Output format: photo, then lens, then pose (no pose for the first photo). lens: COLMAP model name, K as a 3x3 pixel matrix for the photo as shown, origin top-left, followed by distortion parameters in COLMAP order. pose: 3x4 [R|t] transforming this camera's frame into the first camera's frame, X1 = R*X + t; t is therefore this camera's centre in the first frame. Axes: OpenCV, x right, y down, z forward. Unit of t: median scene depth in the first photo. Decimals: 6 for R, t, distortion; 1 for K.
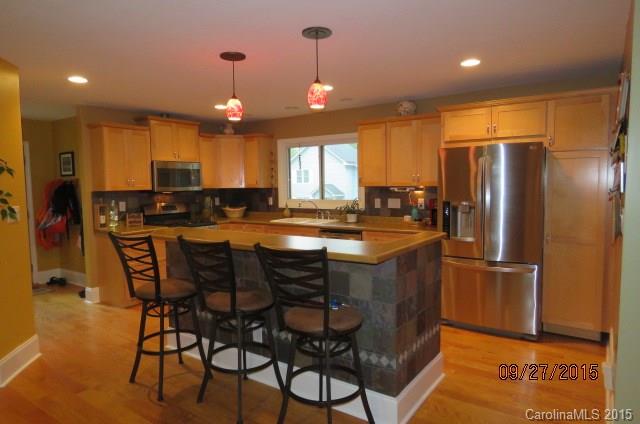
lens RADIAL K [[406.8, 0, 317.5], [0, 406.8, 209.9], [0, 0, 1]] dist [-0.007395, 0.000886]
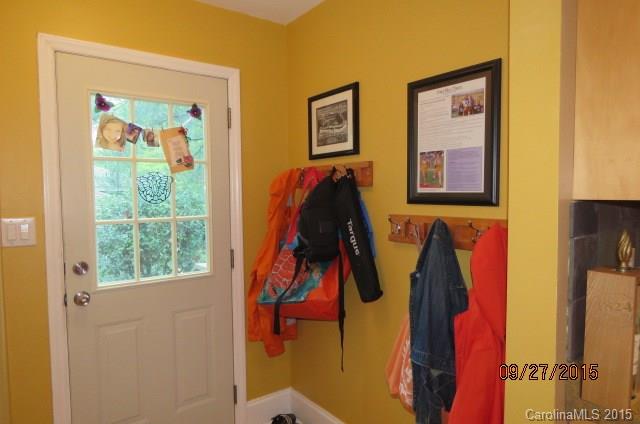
lens RADIAL K [[406.8, 0, 320.3], [0, 406.8, 212.4], [0, 0, 1]] dist [-0.007395, 0.000886]
pose [[0.950440, 0.022796, -0.310071, -0.520481], [-0.028496, 0.999498, -0.013865, -0.029666], [0.309600, 0.022014, 0.950612, 0.665154]]
